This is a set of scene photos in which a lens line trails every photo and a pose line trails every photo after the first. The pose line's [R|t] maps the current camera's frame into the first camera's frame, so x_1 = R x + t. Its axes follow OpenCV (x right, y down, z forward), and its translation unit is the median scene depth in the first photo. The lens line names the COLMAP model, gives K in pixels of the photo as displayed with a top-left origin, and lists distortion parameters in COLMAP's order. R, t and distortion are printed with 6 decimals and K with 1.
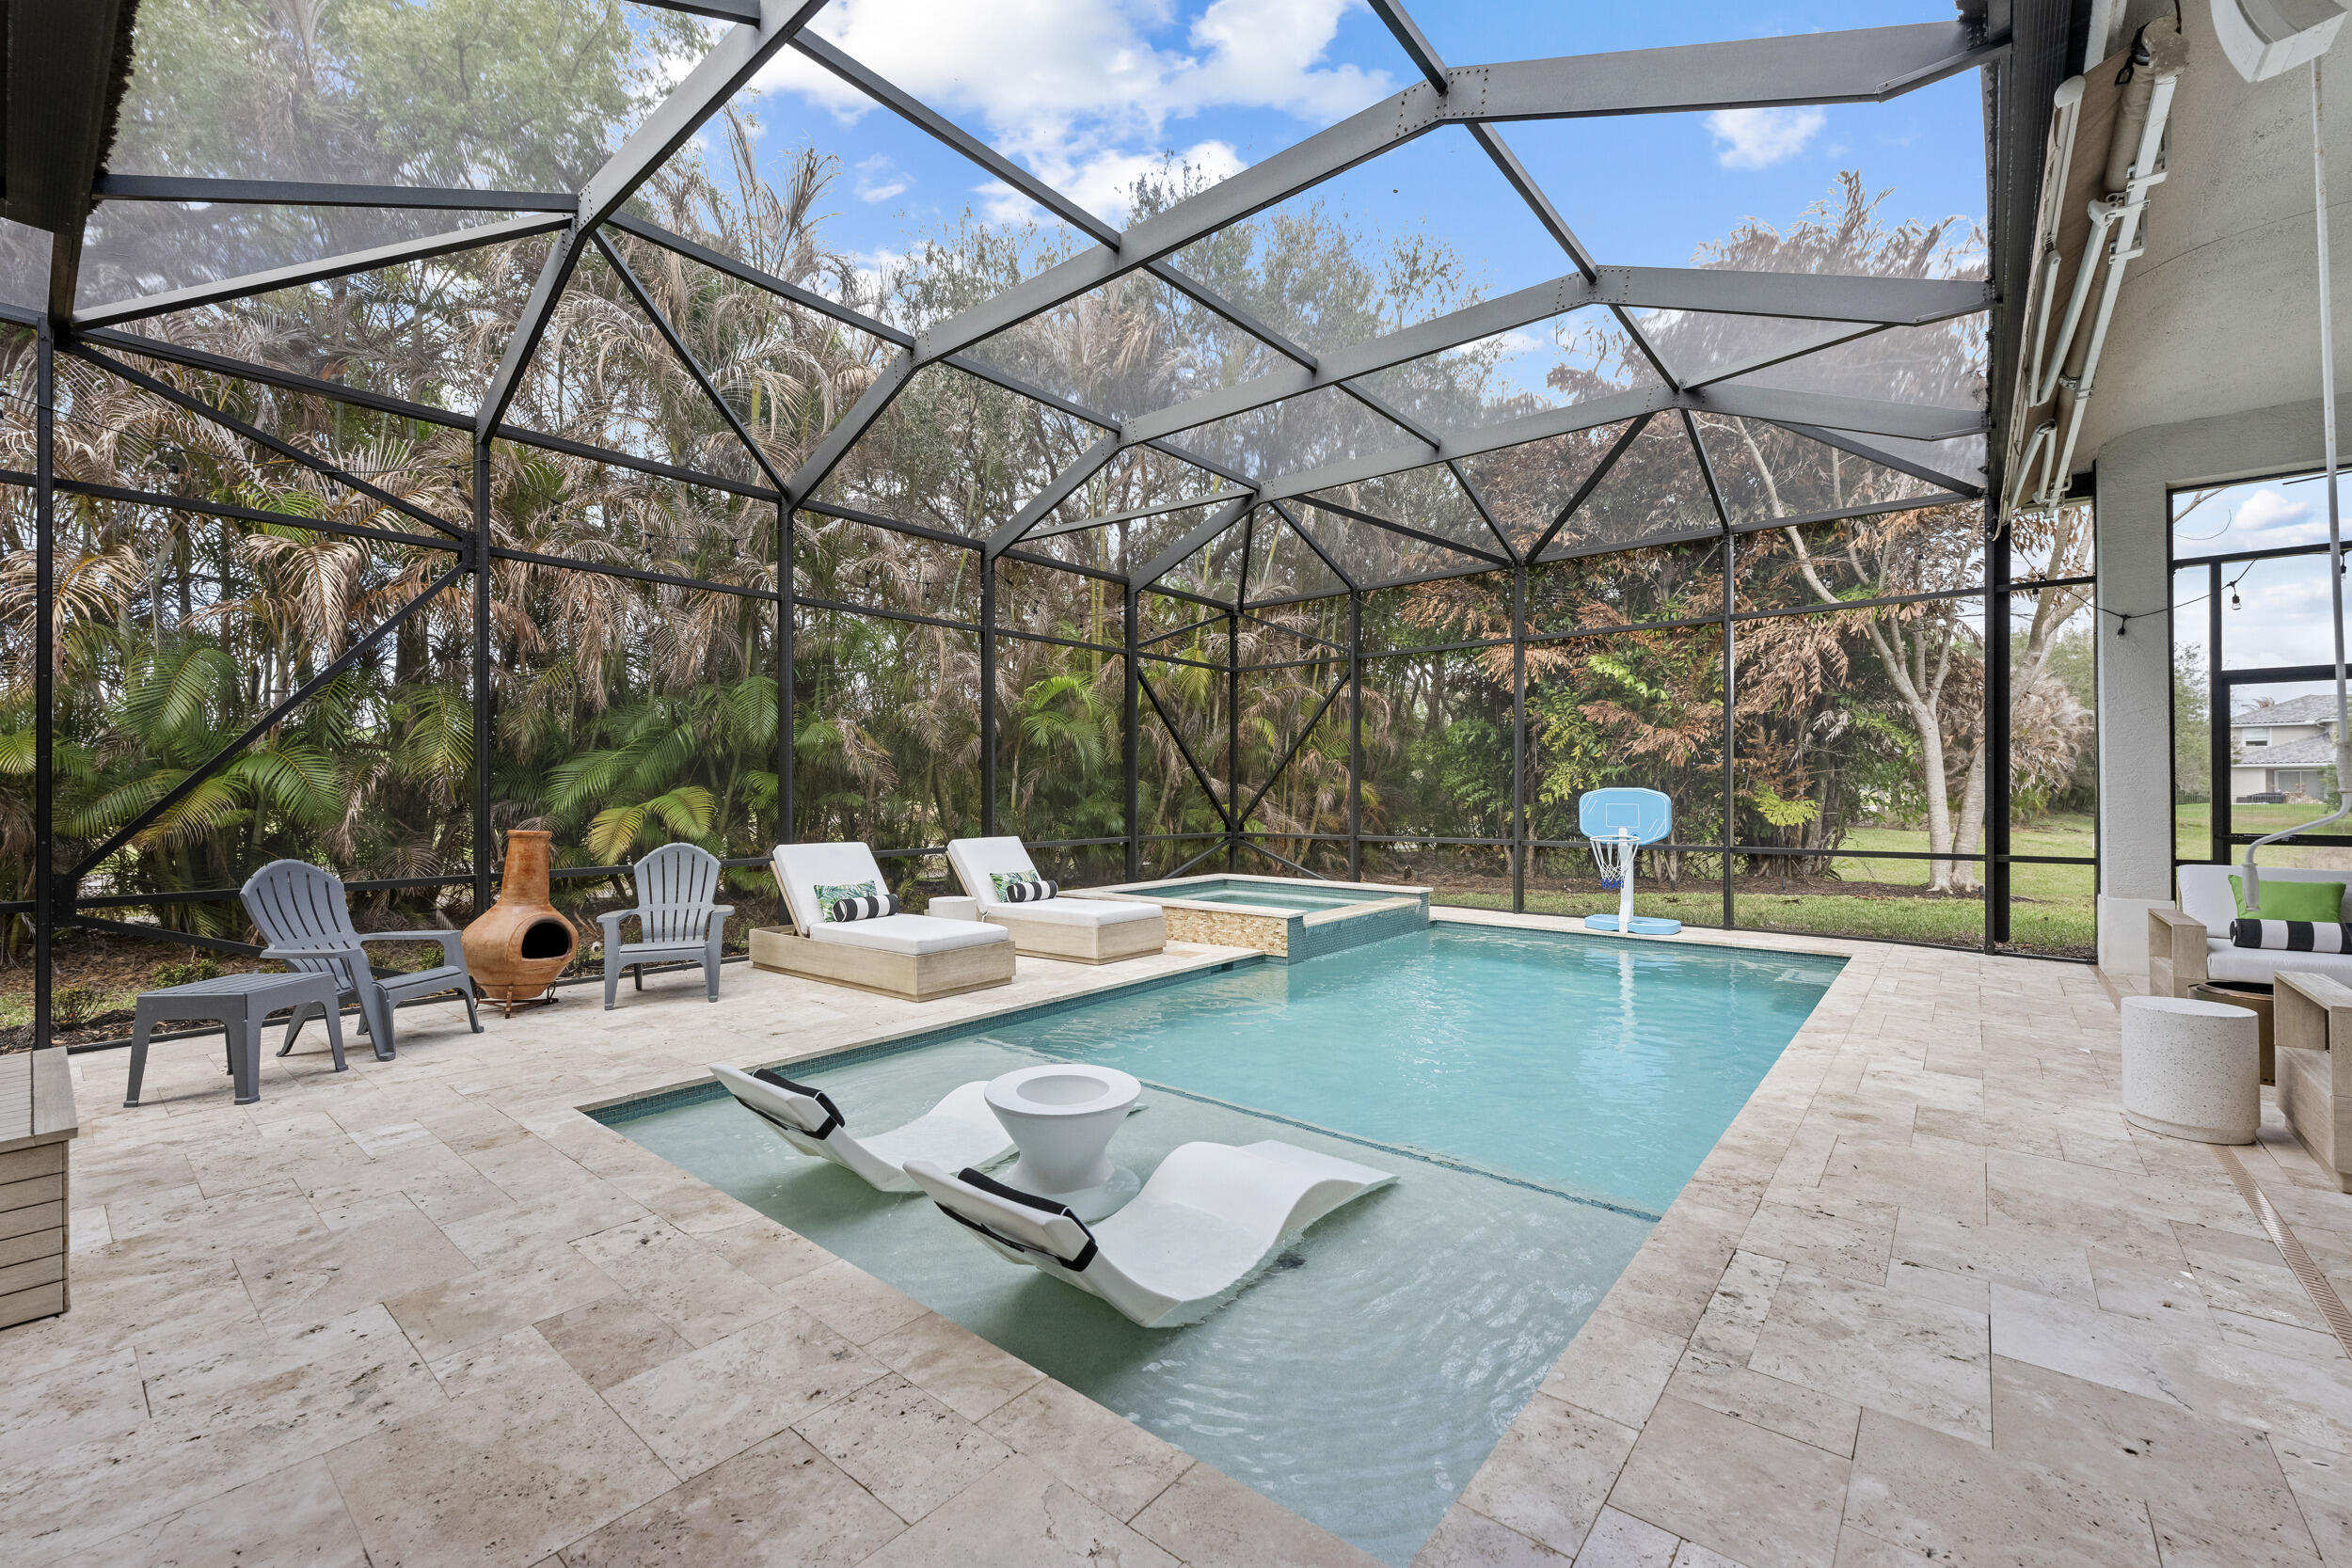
lens RADIAL K [[958.2, 0, 1170.3], [0, 958.2, 790.6], [0, 0, 1]] dist [-0.001312, 0.000025]
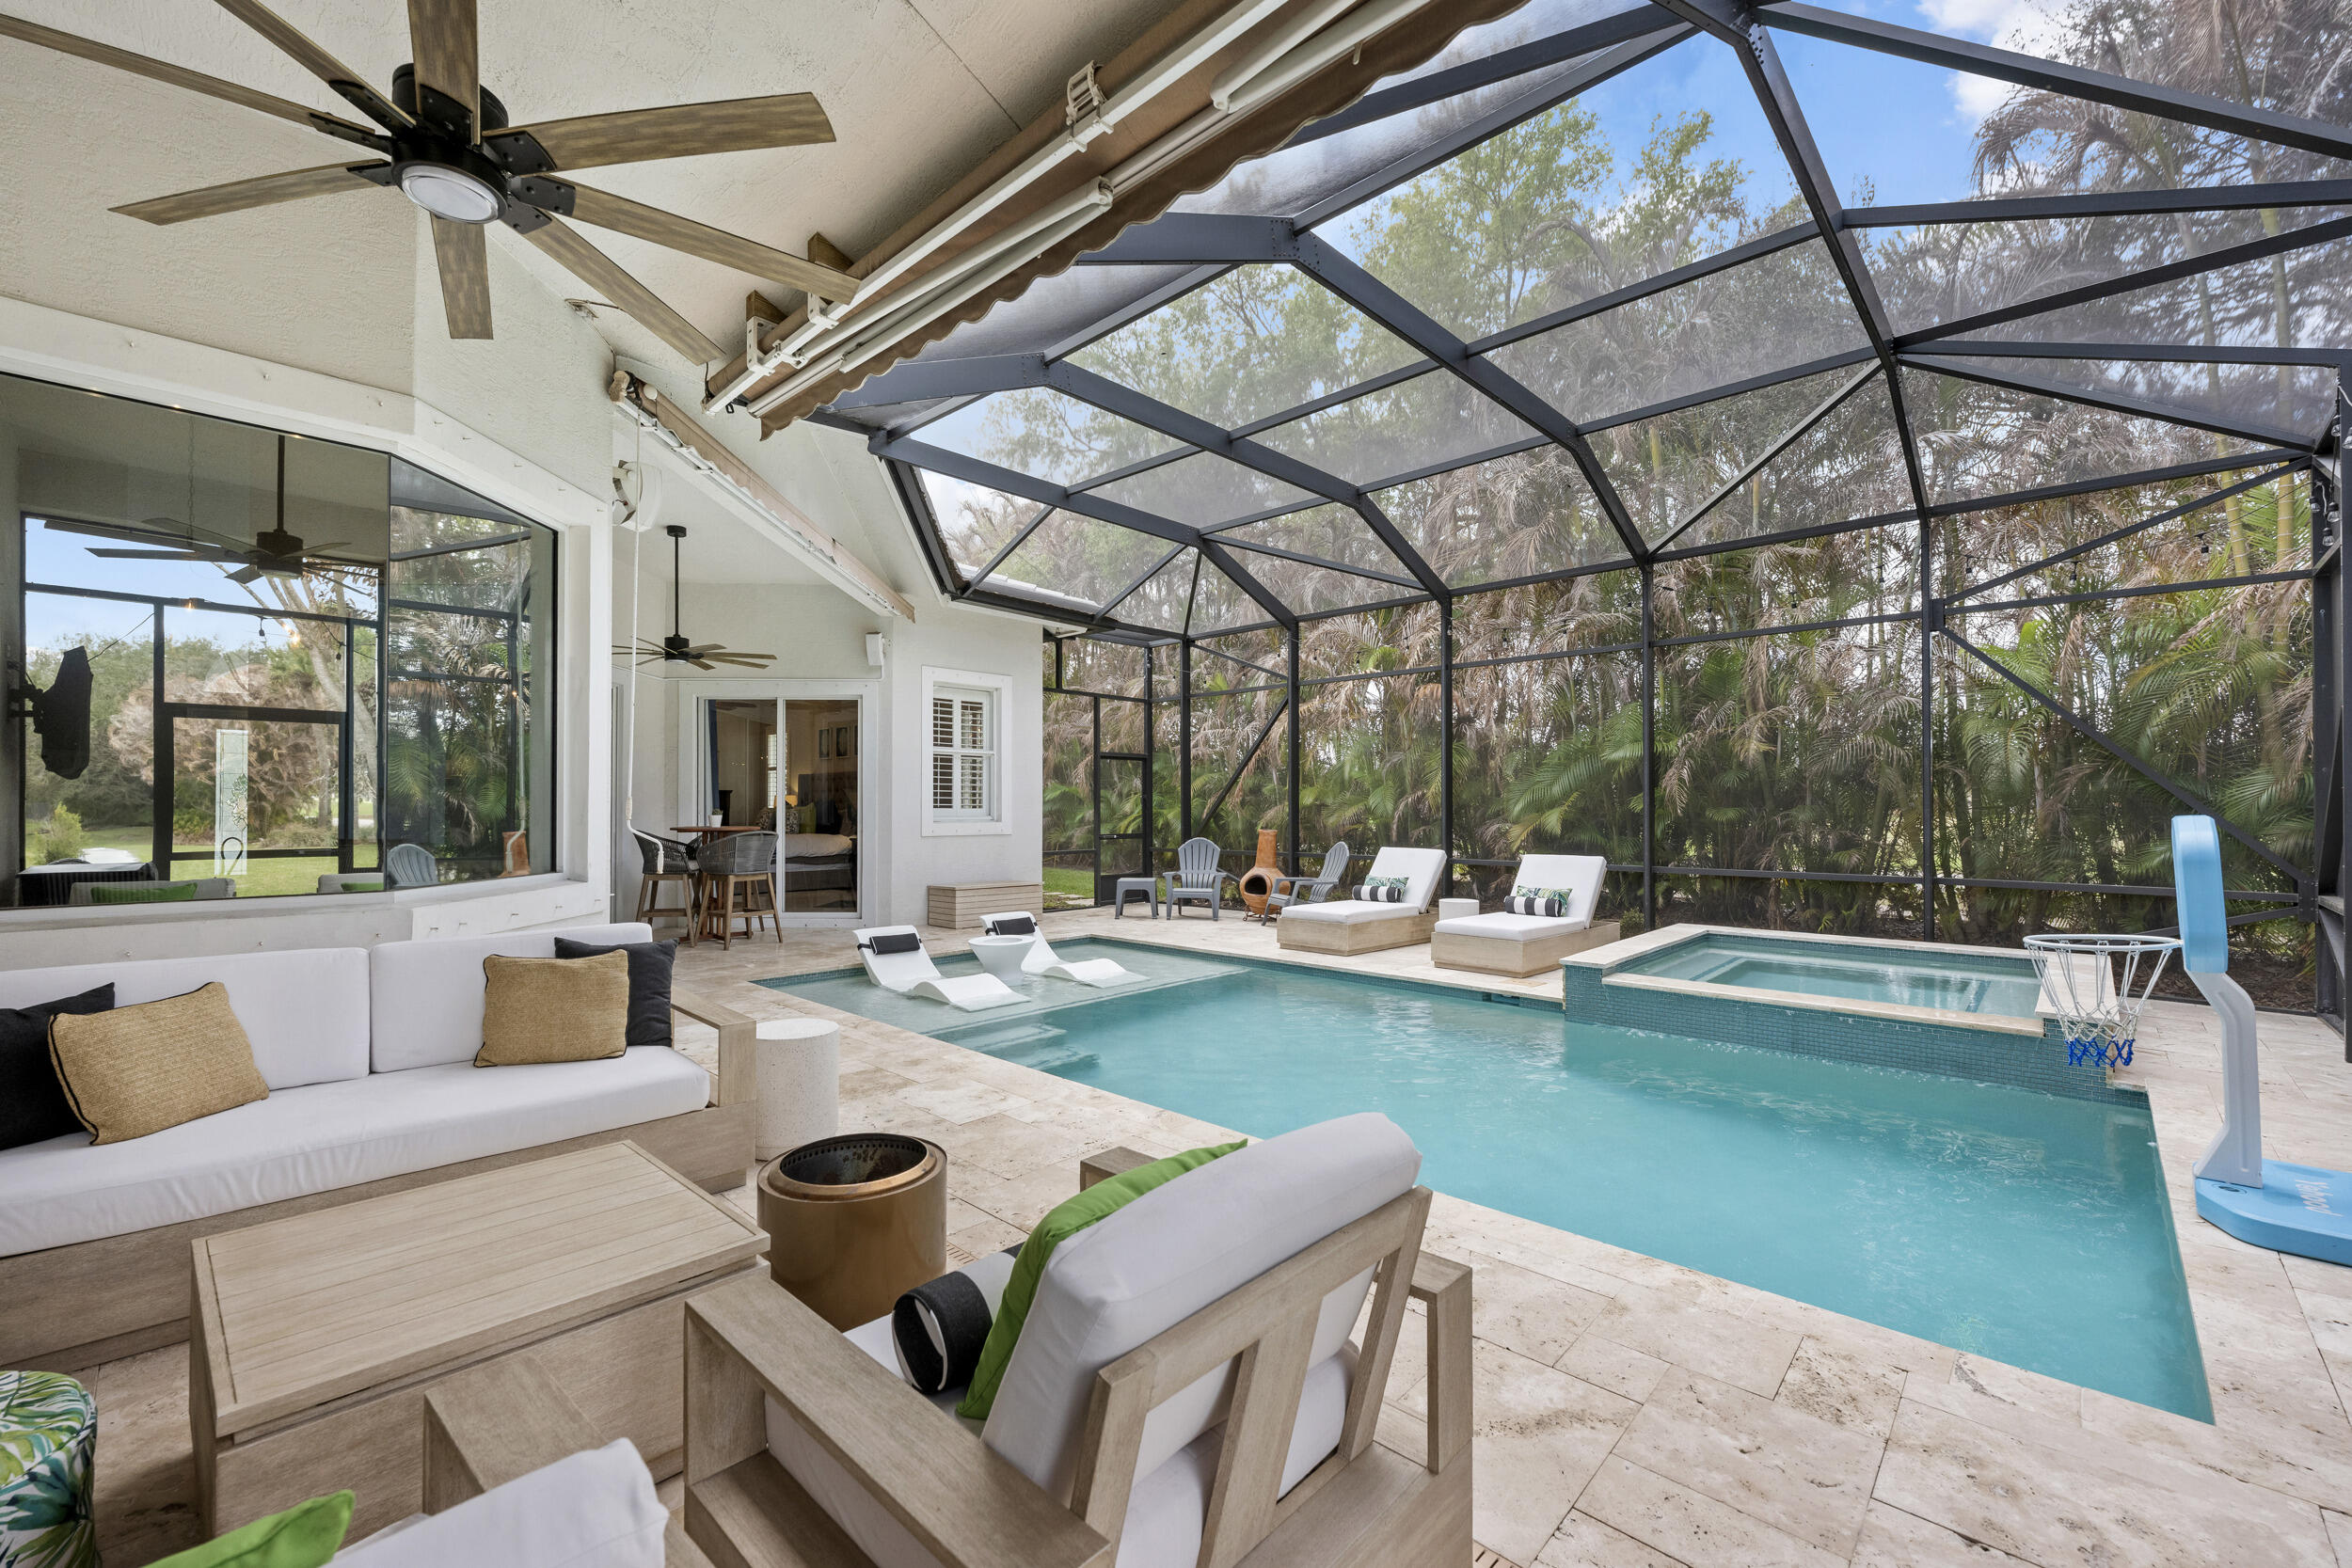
lens RADIAL K [[958.2, 0, 1170.3], [0, 958.2, 790.6], [0, 0, 1]] dist [-0.001312, 0.000025]
pose [[-0.072355, -0.014707, -0.997271, 1.275221], [0.004142, 0.999878, -0.015046, -0.011231], [0.997370, -0.005219, -0.072285, 0.912836]]
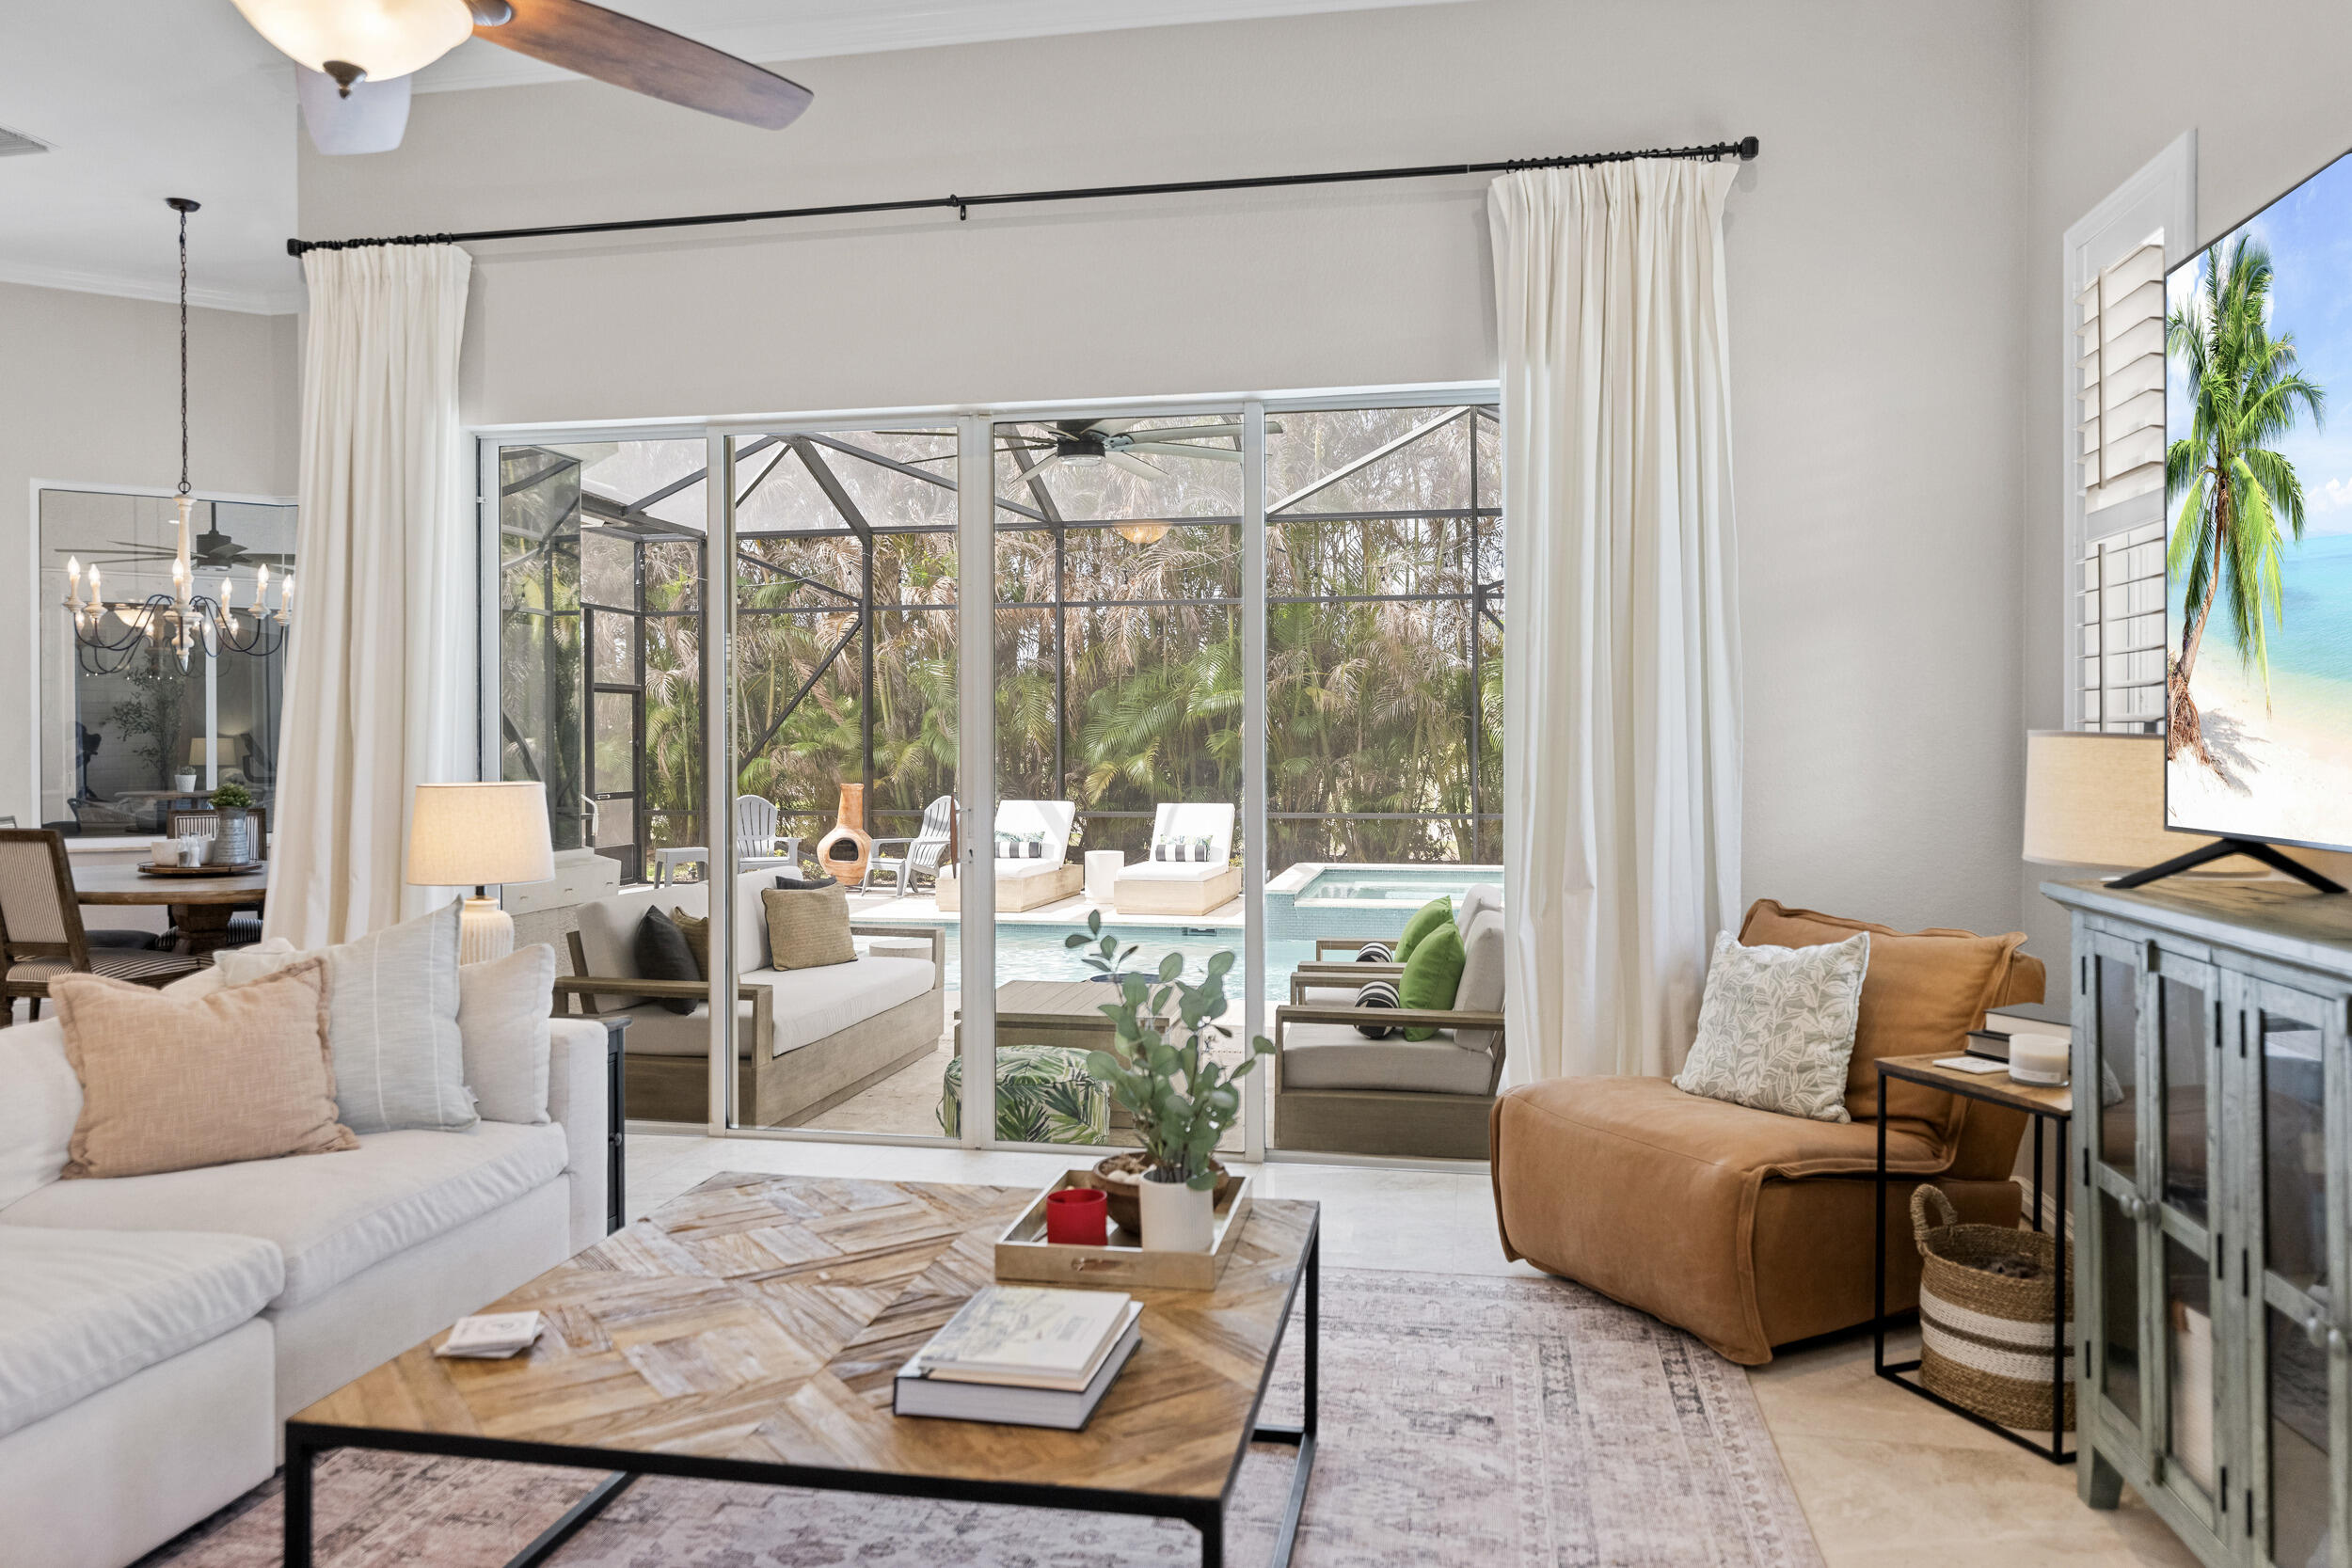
lens RADIAL K [[1598.1, 0, 1176.3], [0, 1598.1, 764.8], [0, 0, 1]] dist [-0.002984, -0.000295]
pose [[0.486287, 0.014947, -0.873671, 1.951328], [0.003141, 0.999817, 0.018853, -0.040623], [0.873794, -0.011912, 0.486151, 0.151241]]
